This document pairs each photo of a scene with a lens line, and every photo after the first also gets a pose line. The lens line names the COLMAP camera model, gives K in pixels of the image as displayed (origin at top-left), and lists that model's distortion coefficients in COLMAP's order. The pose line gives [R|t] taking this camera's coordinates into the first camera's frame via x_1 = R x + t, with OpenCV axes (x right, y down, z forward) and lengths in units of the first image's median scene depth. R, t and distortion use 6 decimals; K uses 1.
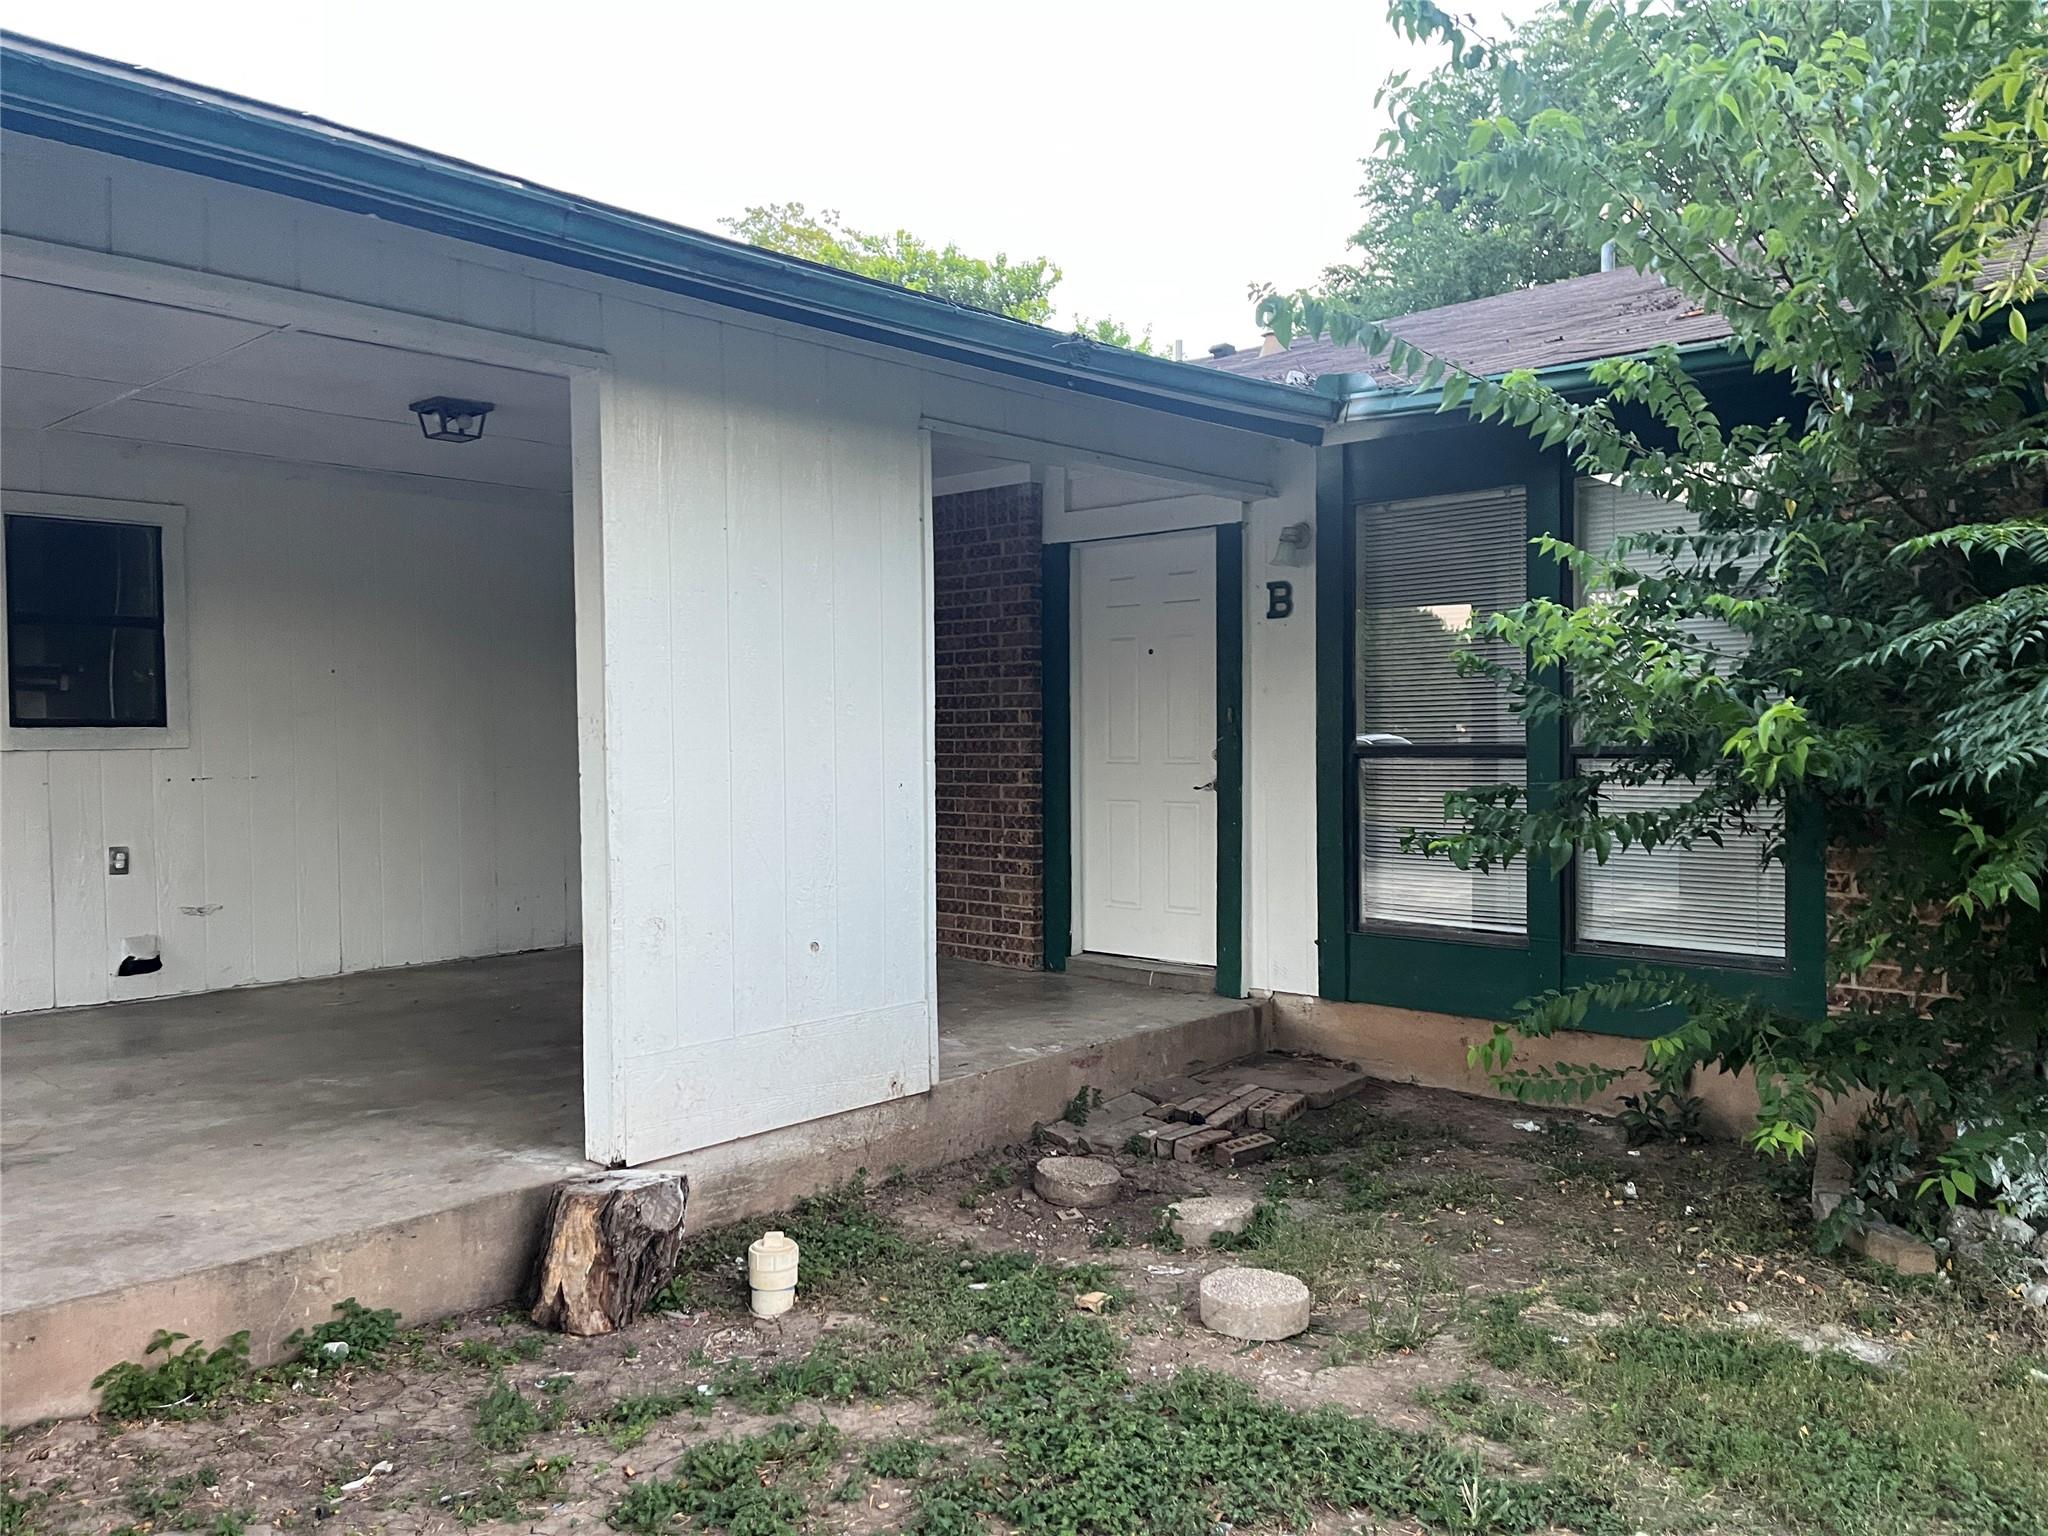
lens RADIAL K [[1565.2, 0, 1030.9], [0, 1565.2, 775.1], [0, 0, 1]] dist [0.024753, -0.010393]
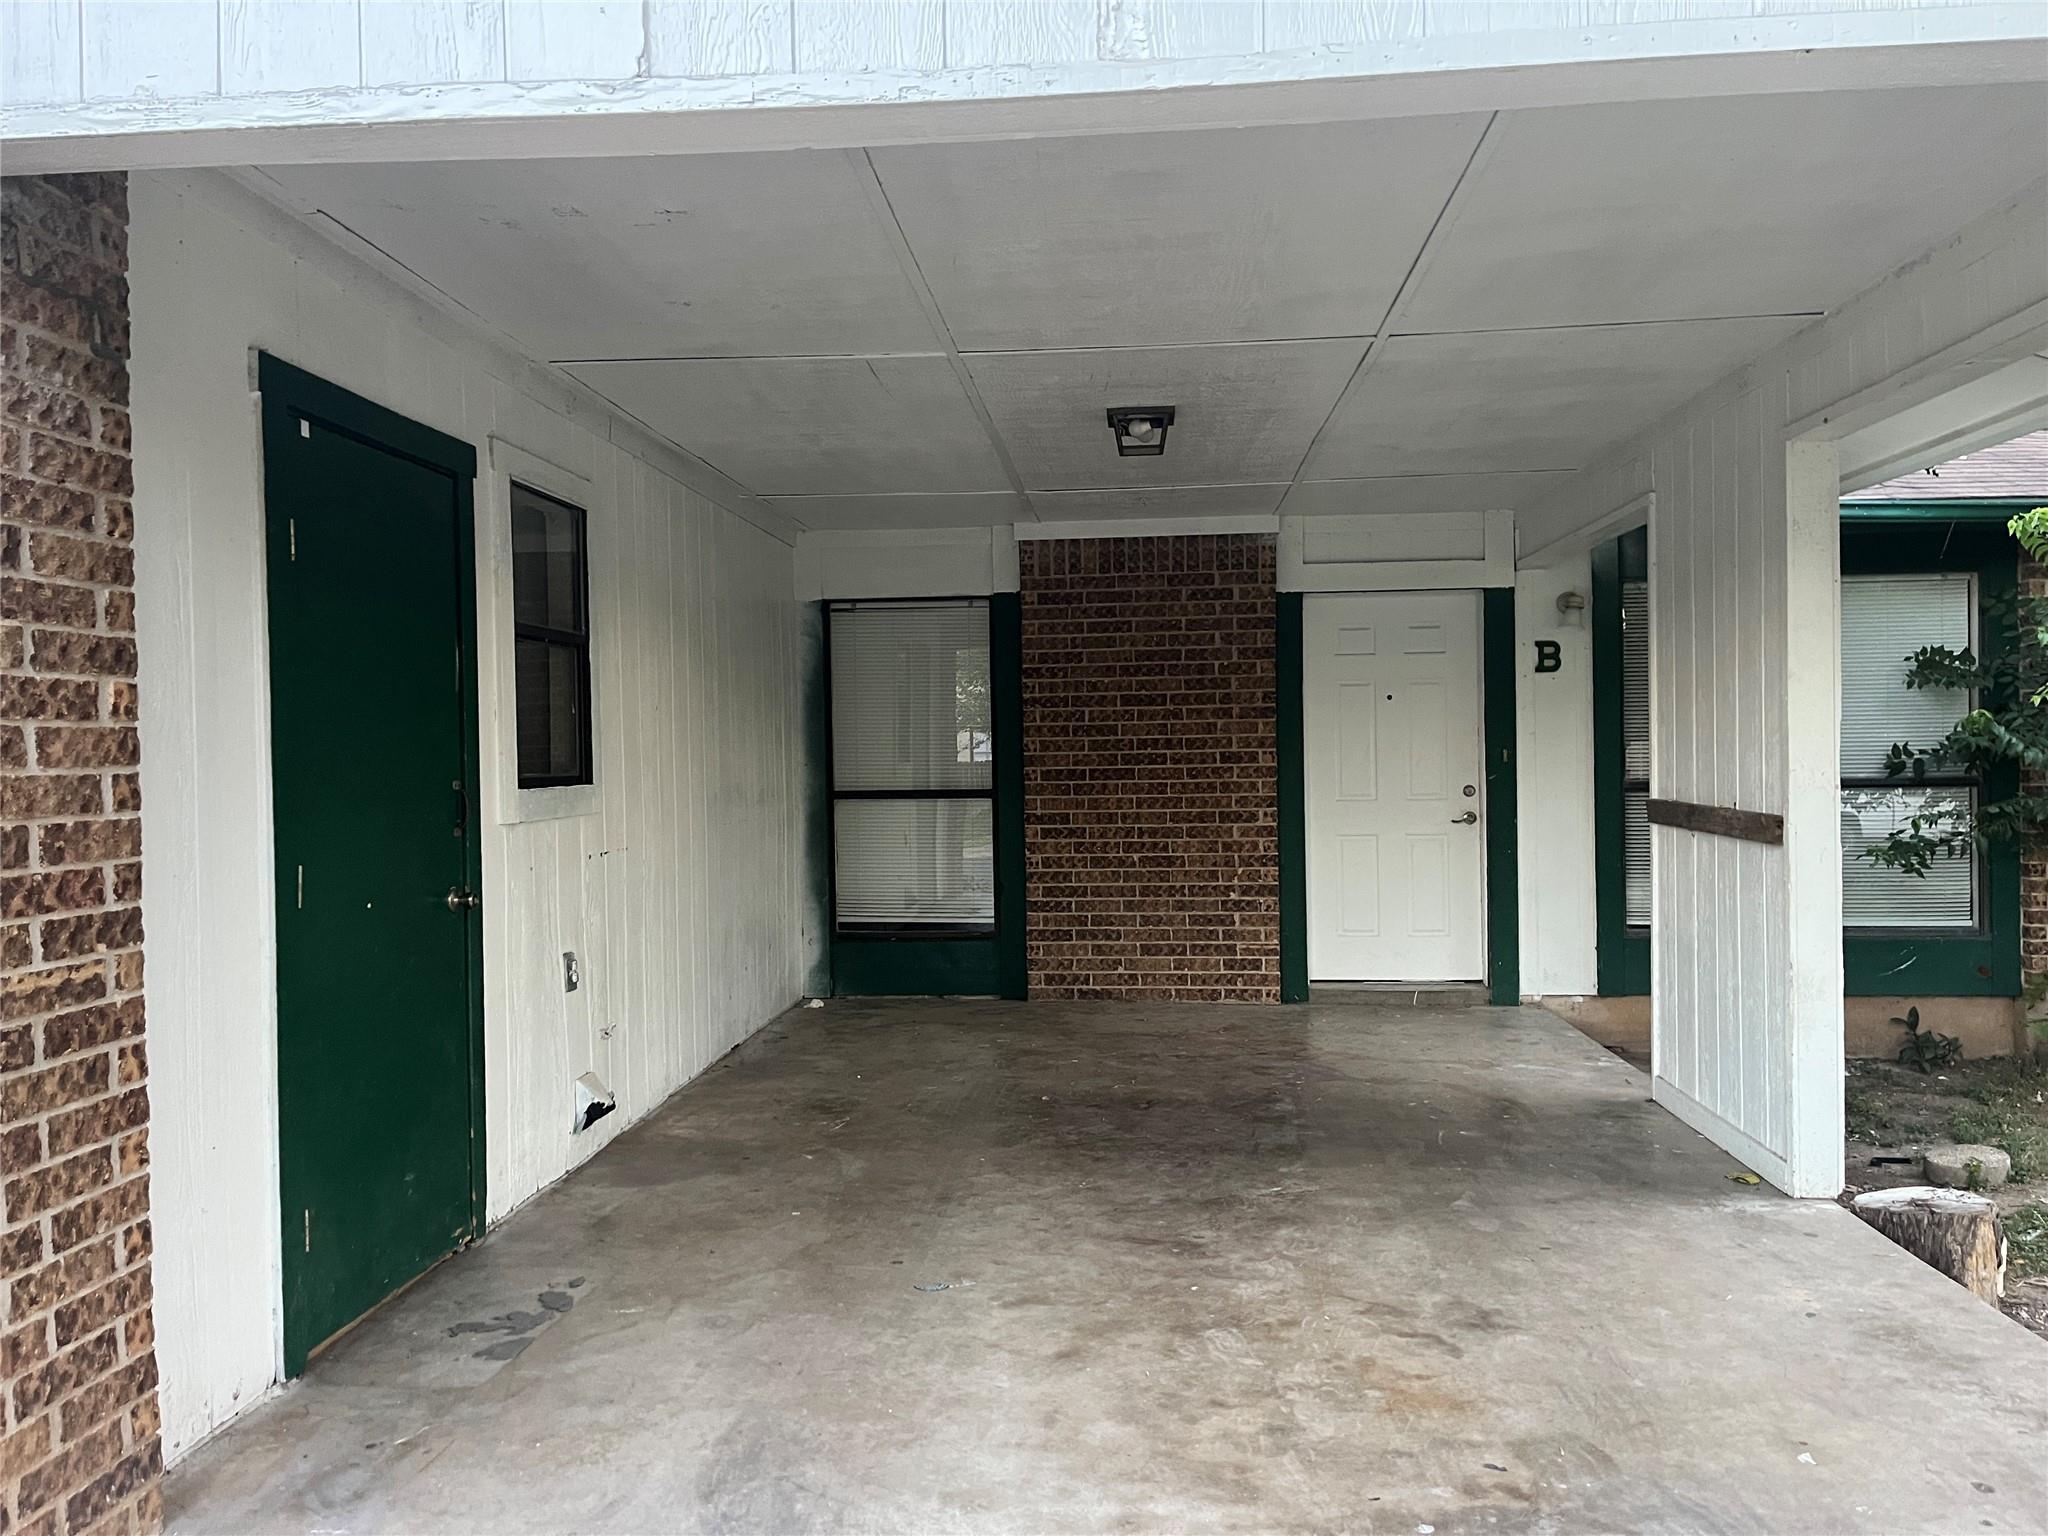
lens RADIAL K [[1565.2, 0, 1024.4], [0, 1565.2, 760.0], [0, 0, 1]] dist [0.024753, -0.010393]
pose [[0.796490, -0.009075, 0.604583, -0.772729], [0.026055, 0.999474, -0.019322, -0.020598], [-0.604089, 0.031142, 0.796308, 0.281156]]
